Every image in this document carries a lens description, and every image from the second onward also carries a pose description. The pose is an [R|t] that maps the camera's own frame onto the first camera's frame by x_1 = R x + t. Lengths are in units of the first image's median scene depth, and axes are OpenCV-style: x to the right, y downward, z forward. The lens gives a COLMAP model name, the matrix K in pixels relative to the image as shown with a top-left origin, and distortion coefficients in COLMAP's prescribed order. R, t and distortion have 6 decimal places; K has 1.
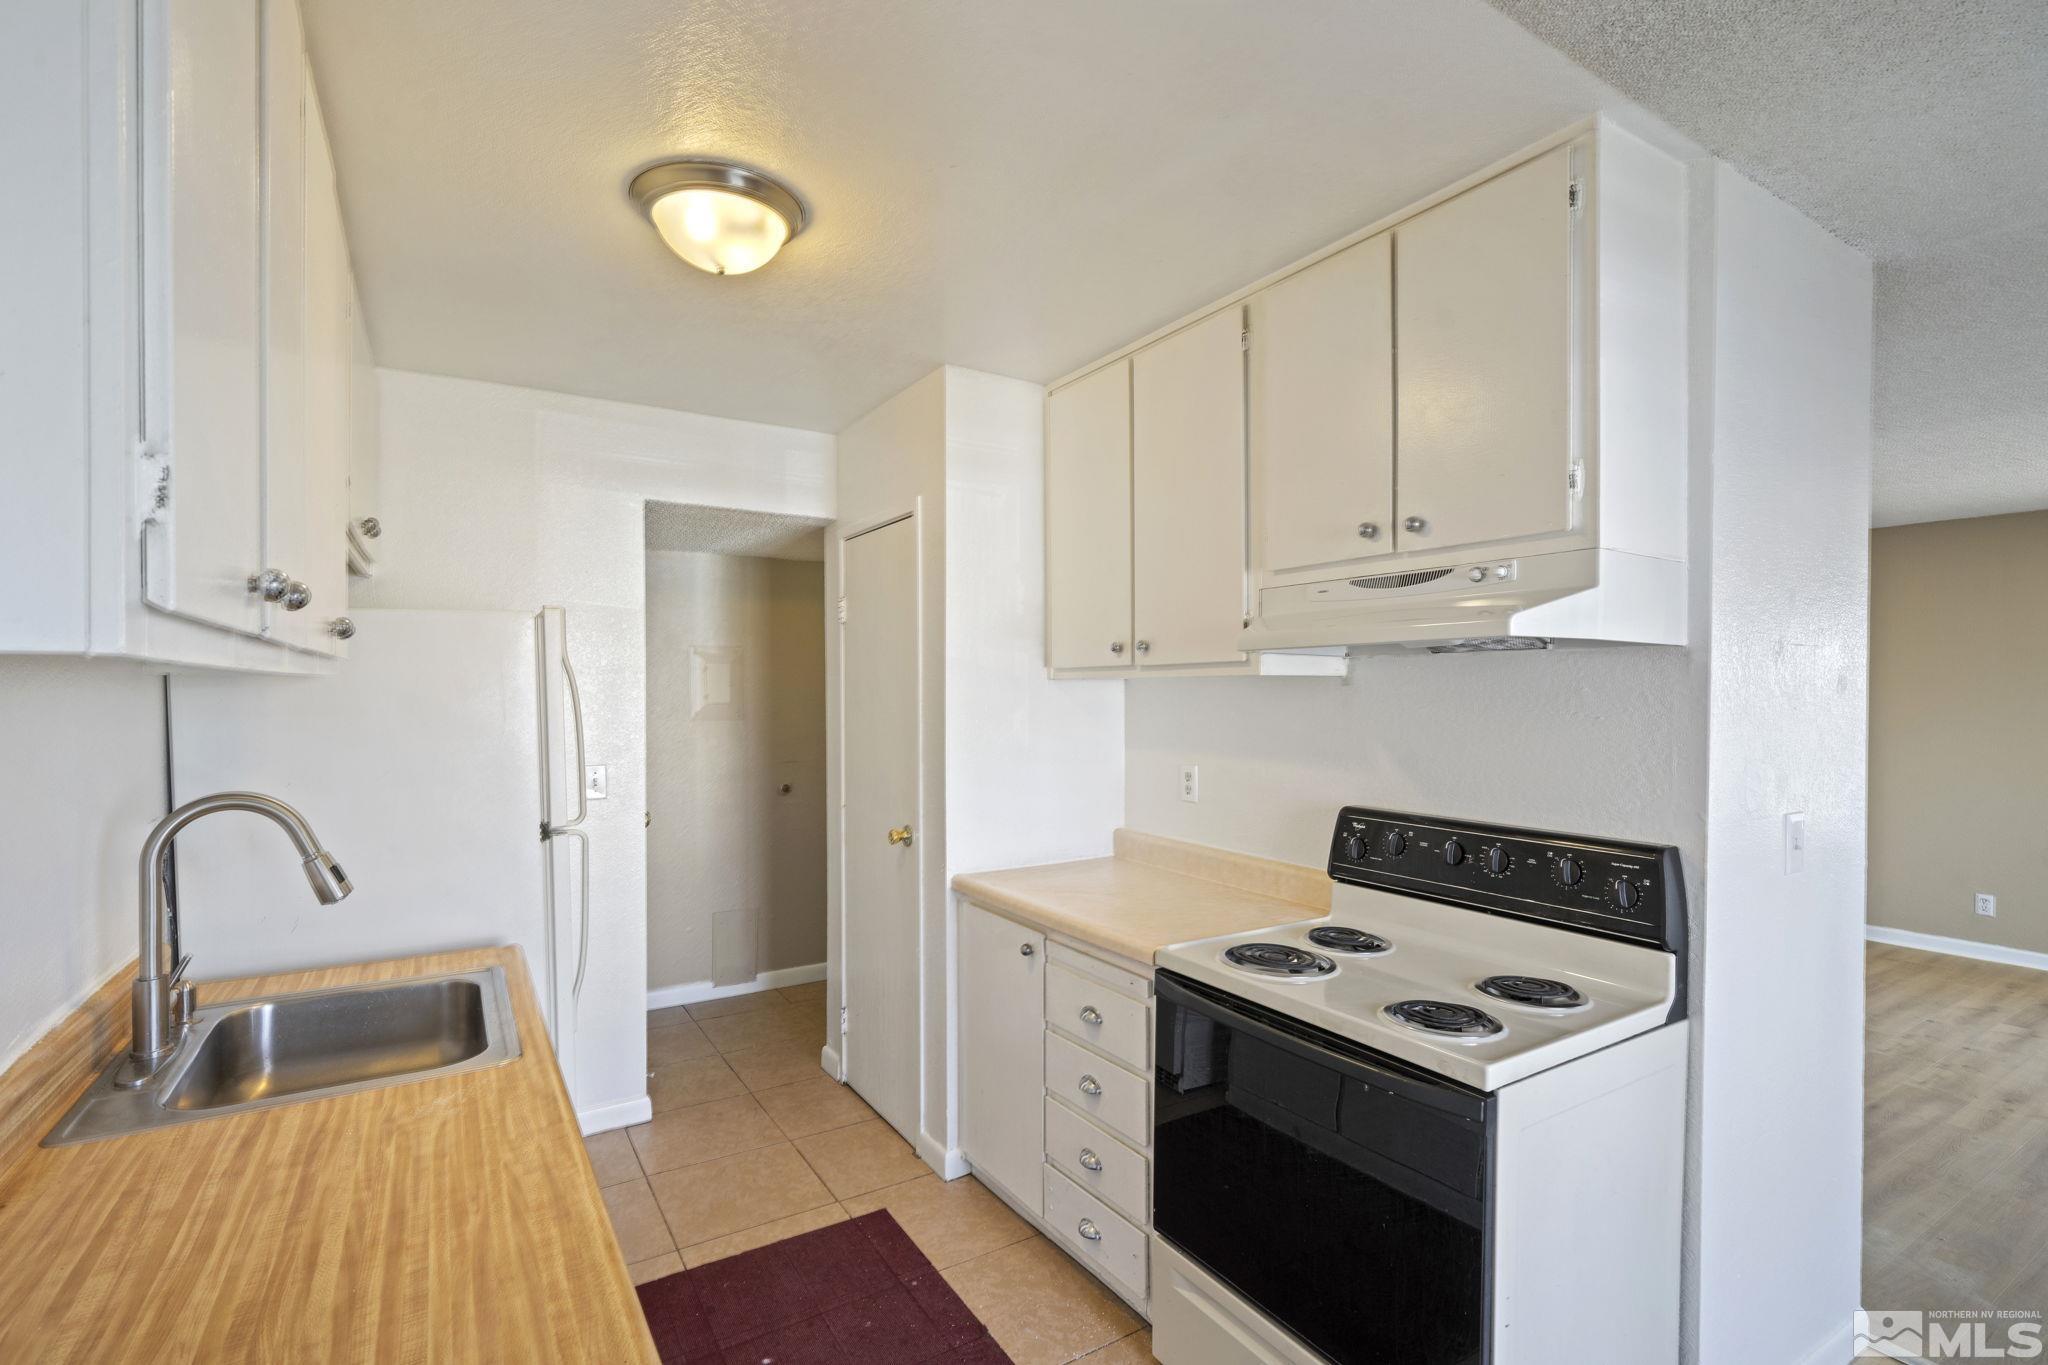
lens RADIAL K [[946.9, 0, 1033.5], [0, 946.9, 706.7], [0, 0, 1]] dist [0.002664, 0.000307]
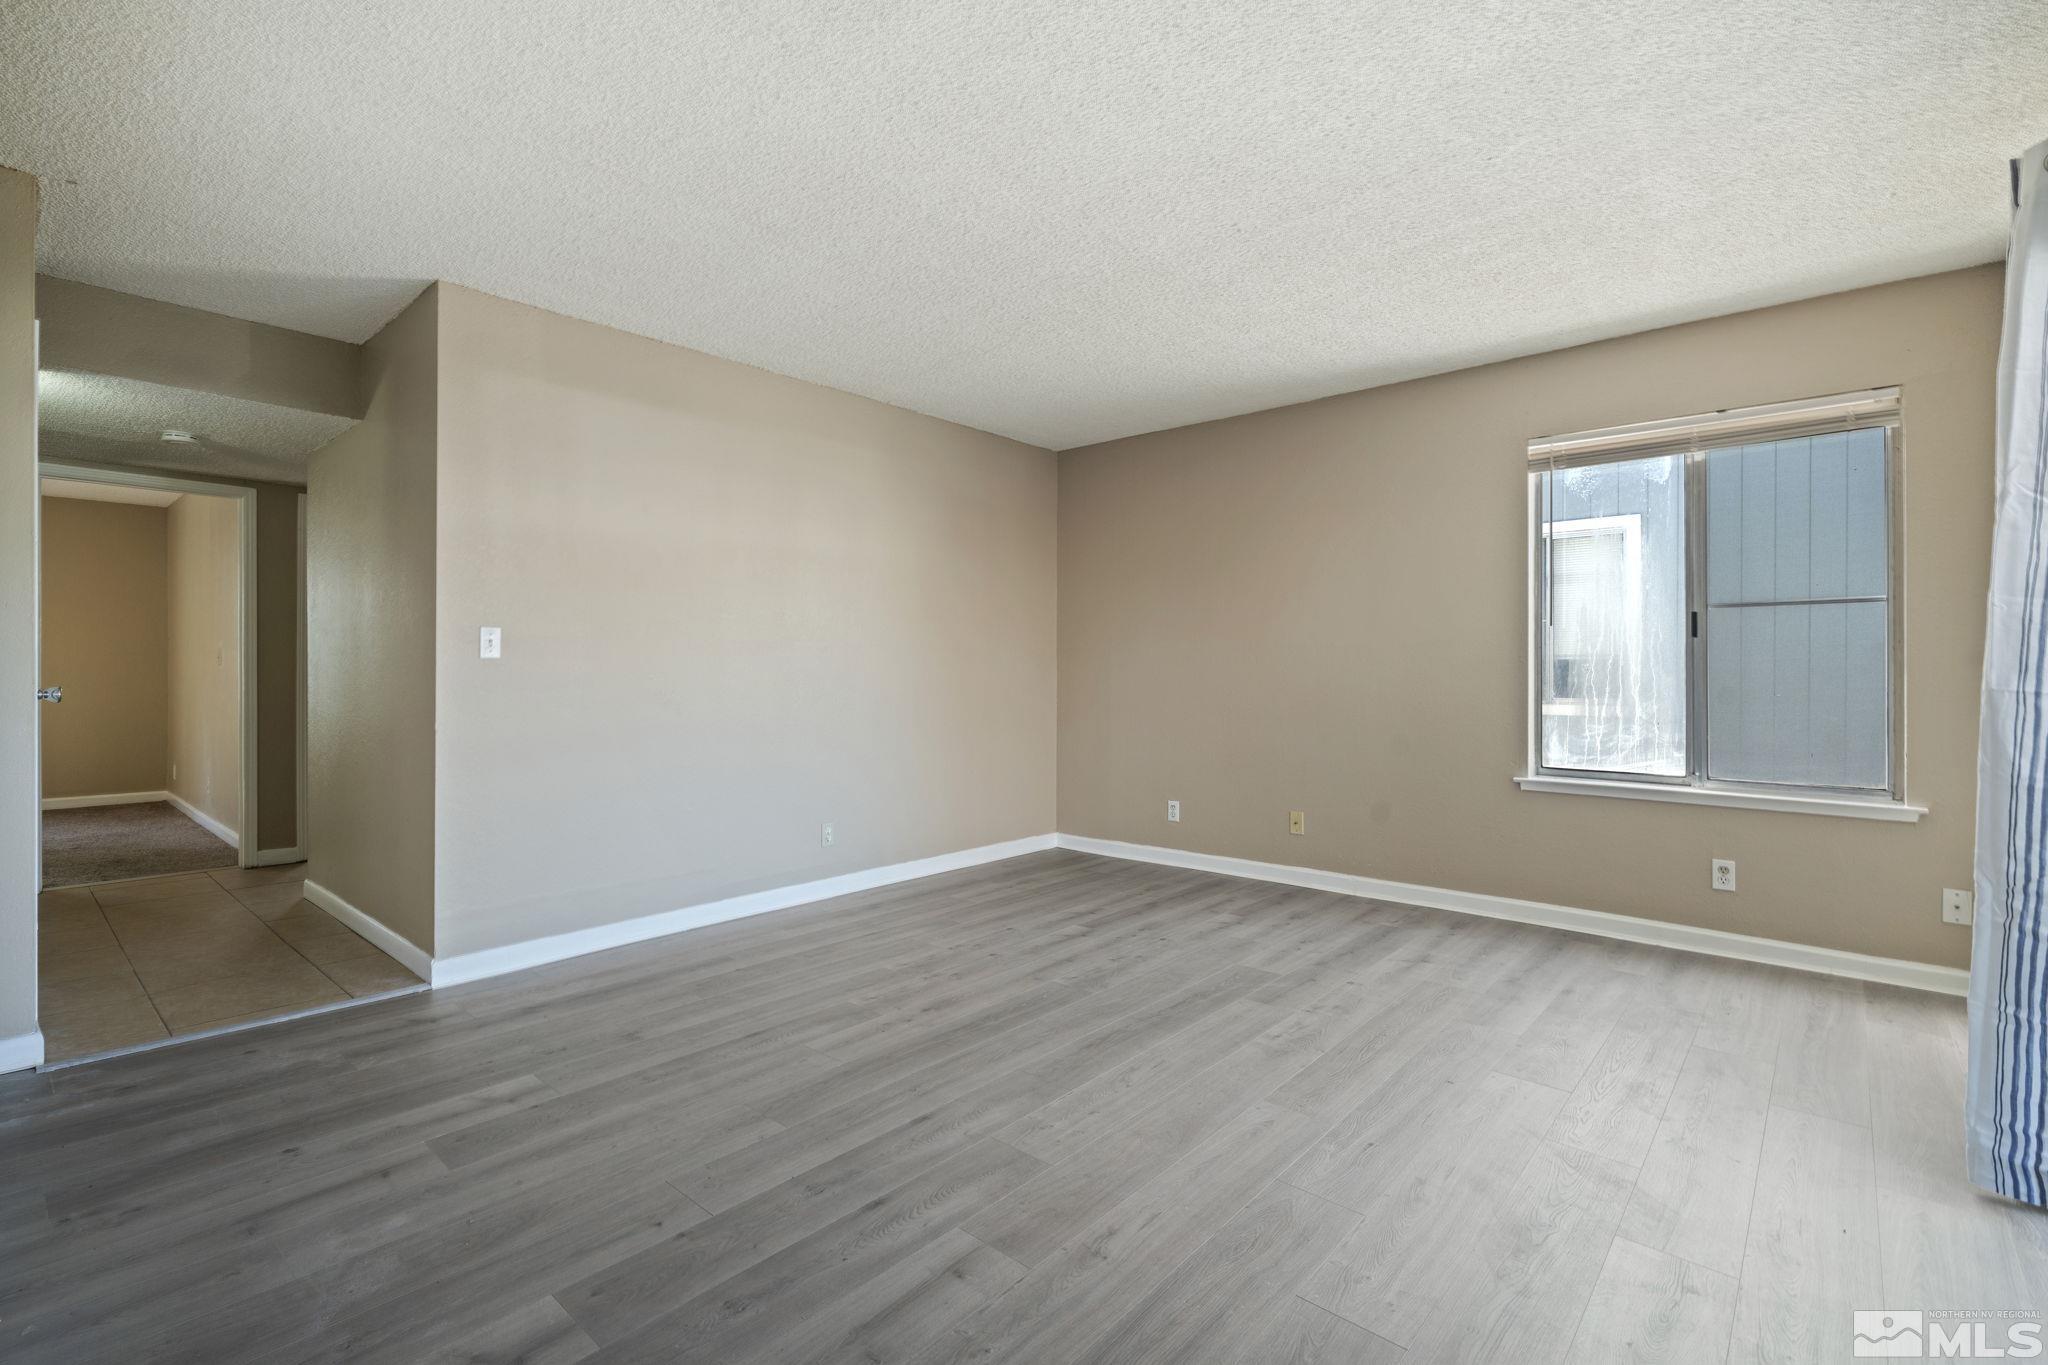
lens RADIAL K [[925.3, 0, 1019.9], [0, 925.3, 672.8], [0, 0, 1]] dist [0.002546, 0.000502]
pose [[0.959612, 0.000762, 0.281325, 1.204506], [0.004070, 0.999854, -0.016592, 0.163904], [-0.281297, 0.017067, 0.959469, 0.207185]]
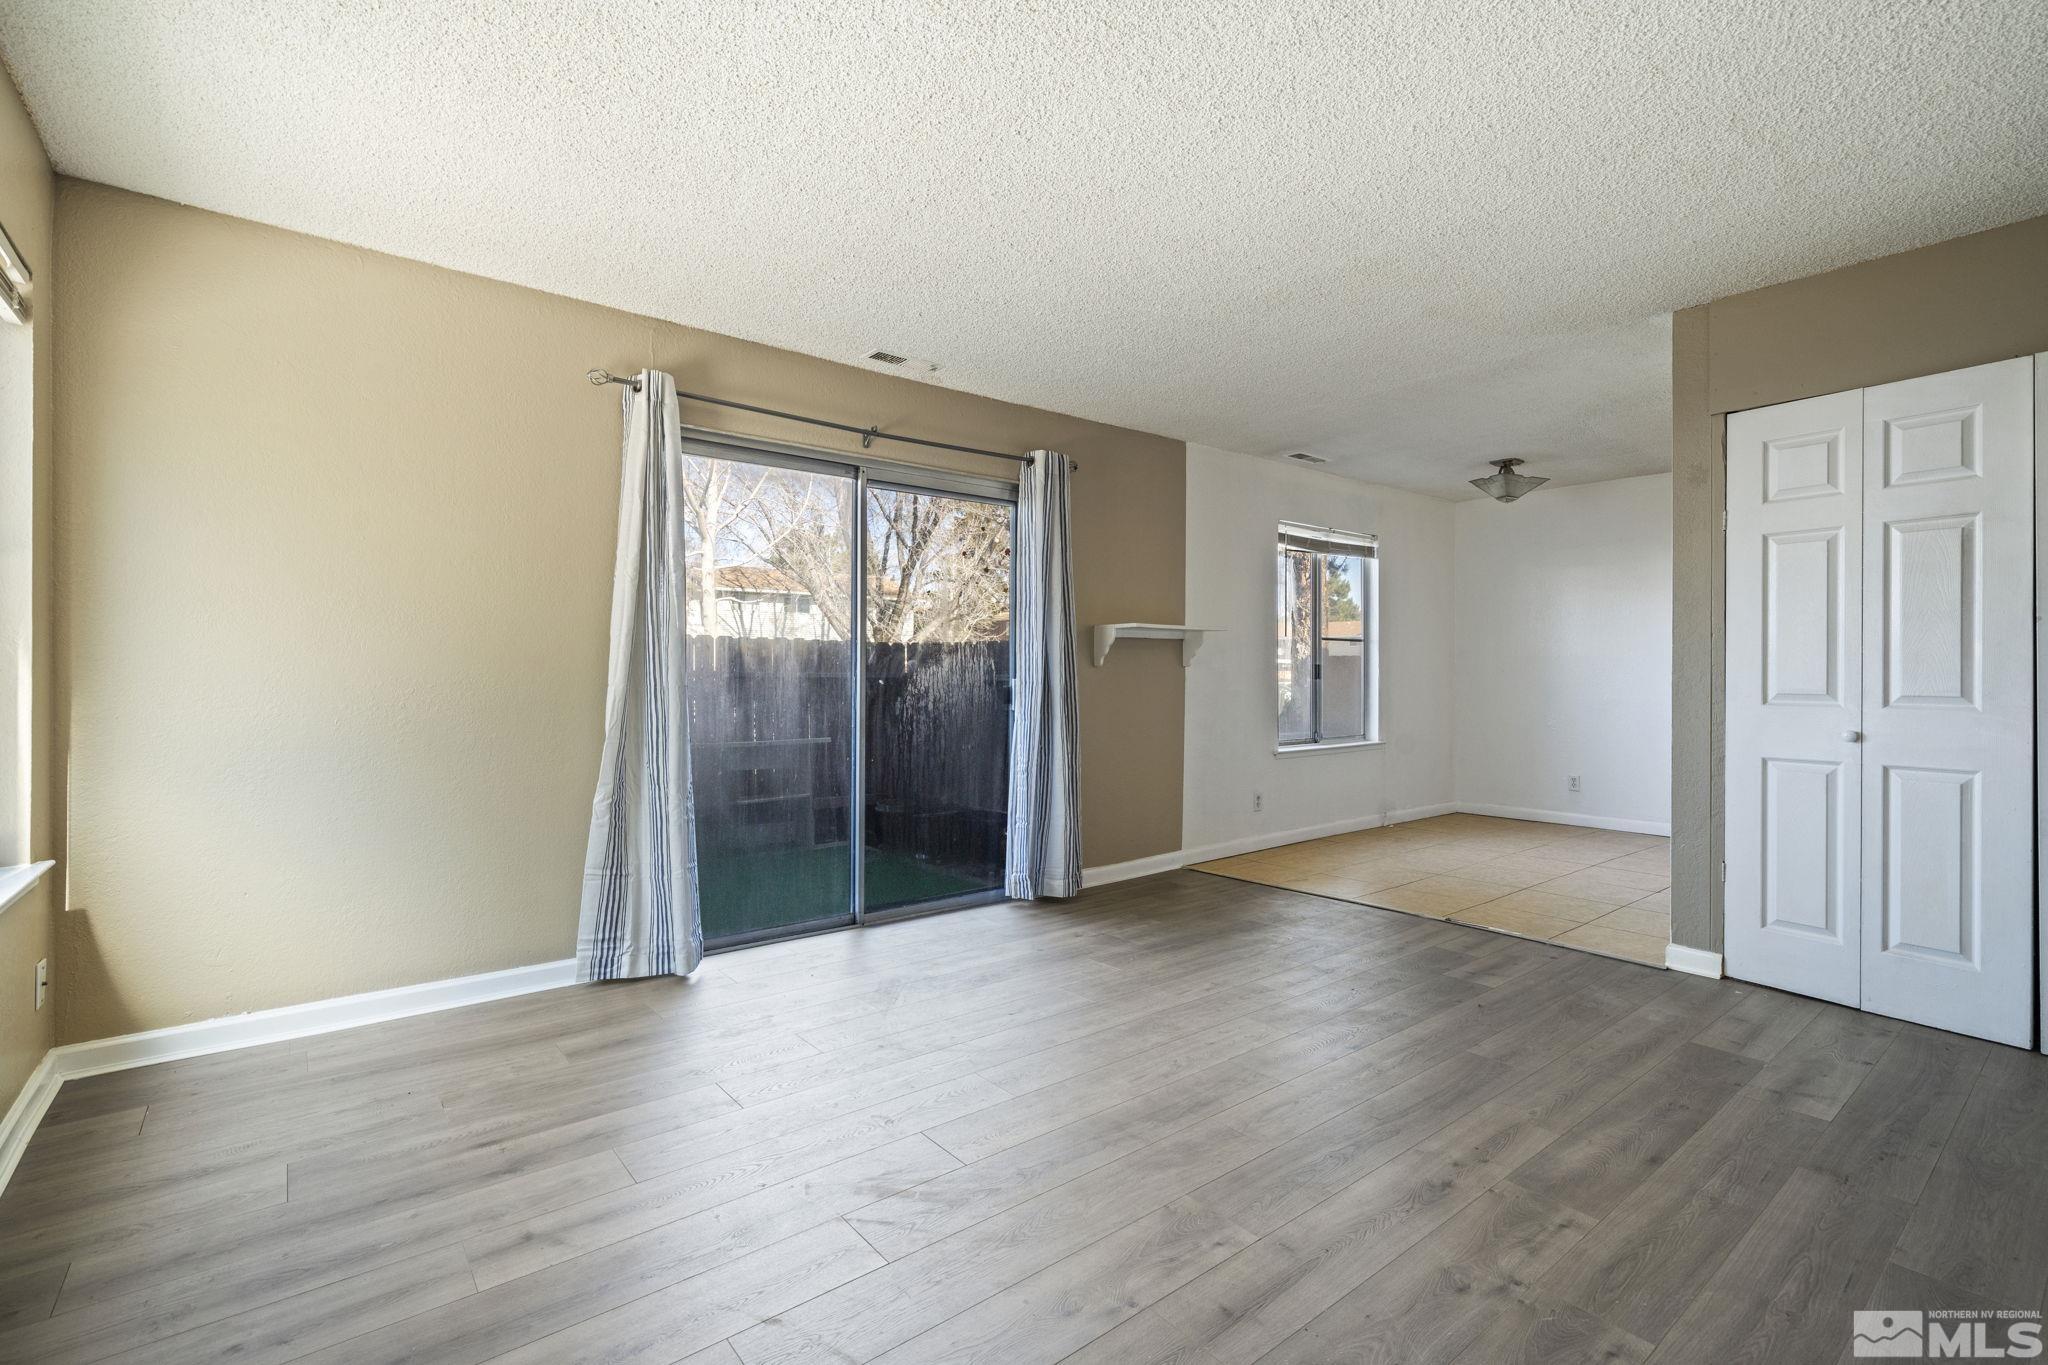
lens RADIAL K [[932.5, 0, 1022.1], [0, 932.5, 674.1], [0, 0, 1]] dist [0.002405, 0.000405]
pose [[-0.993443, -0.003327, -0.114278, 1.882666], [-0.005839, 0.999748, 0.021655, 0.119298], [0.114178, 0.022180, -0.993213, 2.139267]]
